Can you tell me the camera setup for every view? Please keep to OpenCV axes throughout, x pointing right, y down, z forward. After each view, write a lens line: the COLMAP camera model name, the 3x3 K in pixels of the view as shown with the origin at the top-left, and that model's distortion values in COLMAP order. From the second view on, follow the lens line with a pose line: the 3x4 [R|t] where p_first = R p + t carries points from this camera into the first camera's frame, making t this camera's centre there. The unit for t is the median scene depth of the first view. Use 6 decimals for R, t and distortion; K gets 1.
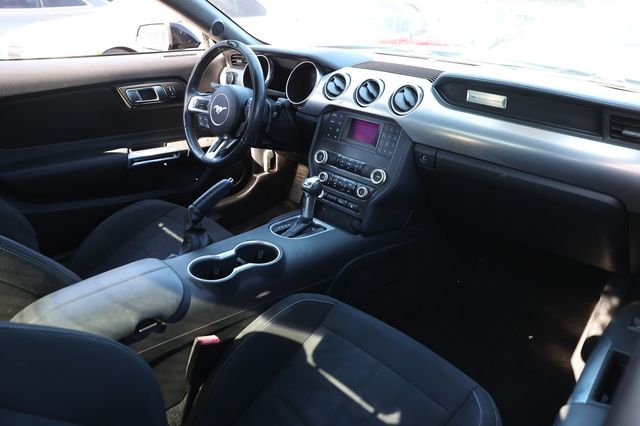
lens RADIAL K [[436.8, 0, 315.2], [0, 436.8, 203.3], [0, 0, 1]] dist [-0.088851, 0.063084]
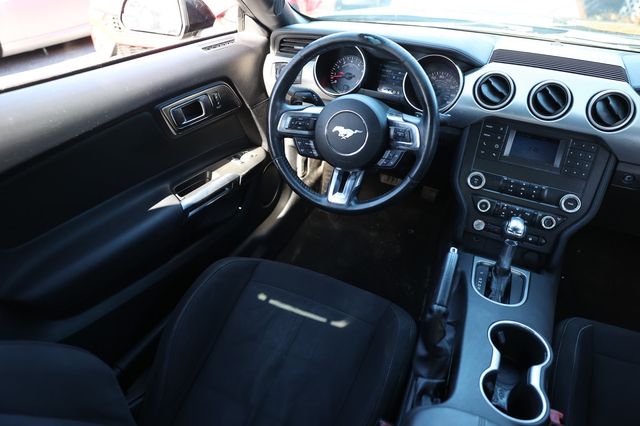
lens RADIAL K [[436.8, 0, 319.7], [0, 436.8, 213.8], [0, 0, 1]] dist [-0.088851, 0.063084]
pose [[0.939570, -0.171595, 0.296247, -0.508094], [0.122486, 0.976530, 0.177161, -0.225119], [-0.319694, -0.130169, 0.938537, 0.340646]]
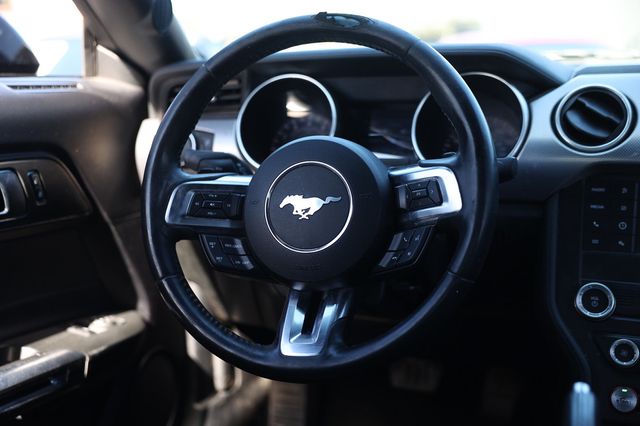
lens RADIAL K [[844.3, 0, 314.9], [0, 844.3, 213.7], [0, 0, 1]] dist [0.083059, 0.000000]
pose [[0.907003, -0.099380, 0.409230, -0.501871], [0.200384, 0.956543, -0.211830, -0.071622], [-0.370394, 0.274134, 0.887502, 0.422692]]
